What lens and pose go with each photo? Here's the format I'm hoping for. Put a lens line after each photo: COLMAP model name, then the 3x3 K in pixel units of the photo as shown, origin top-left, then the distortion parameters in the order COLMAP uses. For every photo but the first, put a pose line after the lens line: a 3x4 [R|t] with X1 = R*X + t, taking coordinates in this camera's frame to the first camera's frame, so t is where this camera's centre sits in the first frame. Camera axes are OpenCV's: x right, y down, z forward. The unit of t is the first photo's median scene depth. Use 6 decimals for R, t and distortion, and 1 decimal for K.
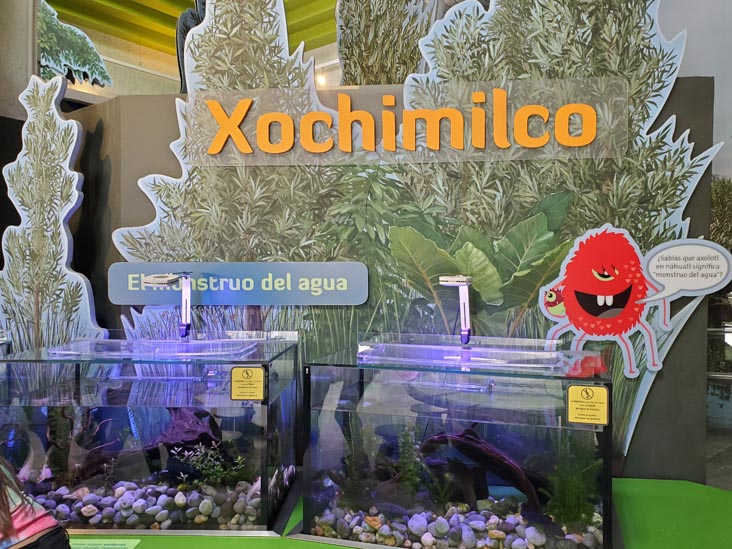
lens RADIAL K [[552.7, 0, 365.2], [0, 552.7, 275.1], [0, 0, 1]] dist [0.045815, -0.006525]
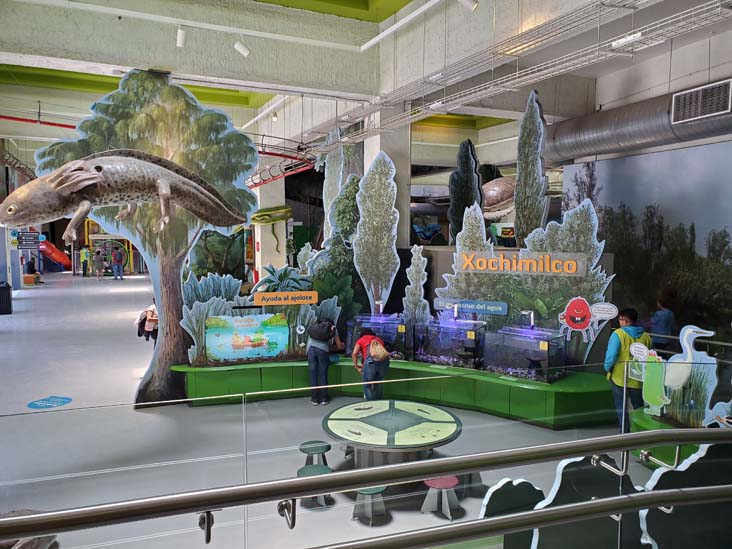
lens RADIAL K [[553.6, 0, 365.7], [0, 553.6, 275.4], [0, 0, 1]] dist [0.005610, -0.000426]
pose [[0.908139, 0.036124, -0.417107, 0.628214], [-0.001421, 0.996531, 0.083211, -0.474291], [0.418666, -0.074975, 0.905040, -2.441378]]
